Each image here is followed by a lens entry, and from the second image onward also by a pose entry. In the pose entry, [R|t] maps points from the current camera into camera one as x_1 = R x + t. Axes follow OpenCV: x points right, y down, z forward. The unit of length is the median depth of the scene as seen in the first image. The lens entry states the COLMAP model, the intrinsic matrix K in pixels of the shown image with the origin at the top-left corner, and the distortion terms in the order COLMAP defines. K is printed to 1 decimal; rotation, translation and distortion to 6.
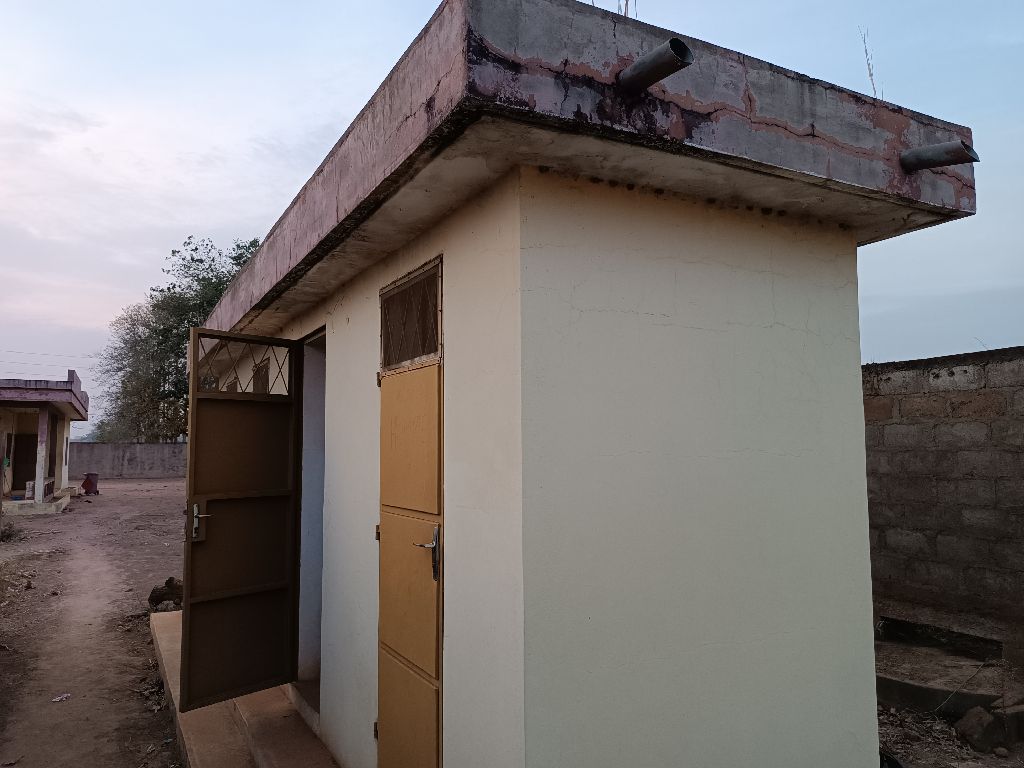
lens RADIAL K [[788.8, 0, 512.0], [0, 788.8, 384.0], [0, 0, 1]] dist [-0.029685, -0.005418]
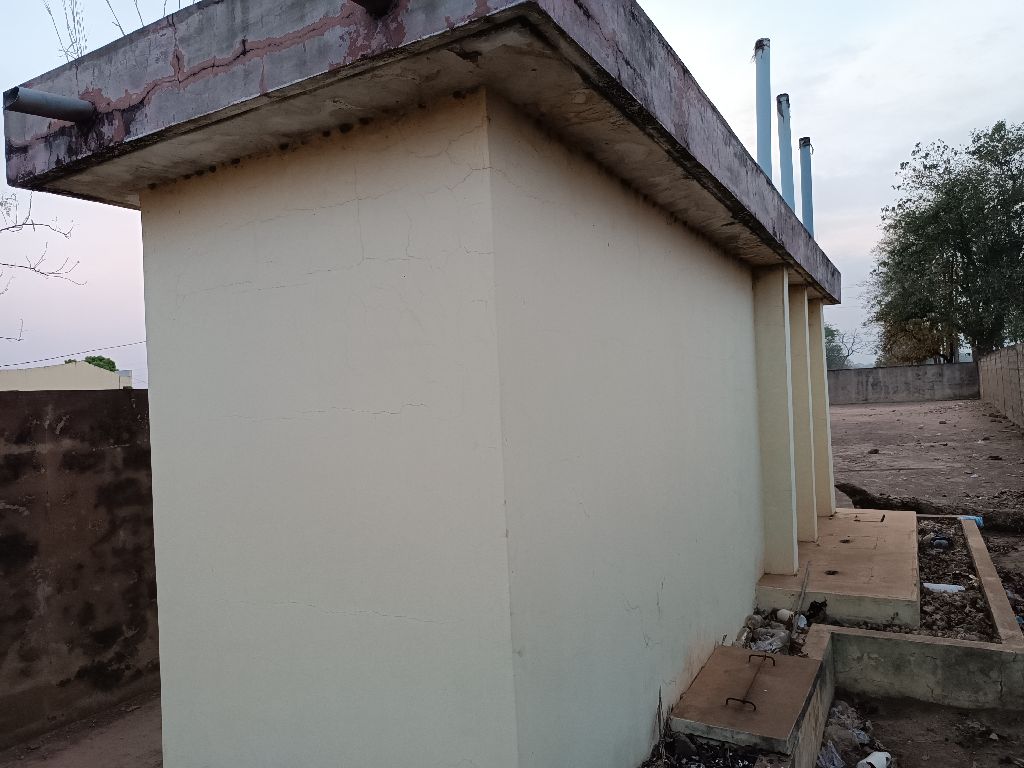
lens RADIAL K [[787.8, 0, 505.2], [0, 787.8, 402.1], [0, 0, 1]] dist [-0.063121, 0.072557]
pose [[0.500438, -0.008449, -0.865731, 1.272434], [0.116347, 0.991538, 0.057578, 0.052950], [0.857919, -0.129540, 0.497186, 0.763450]]
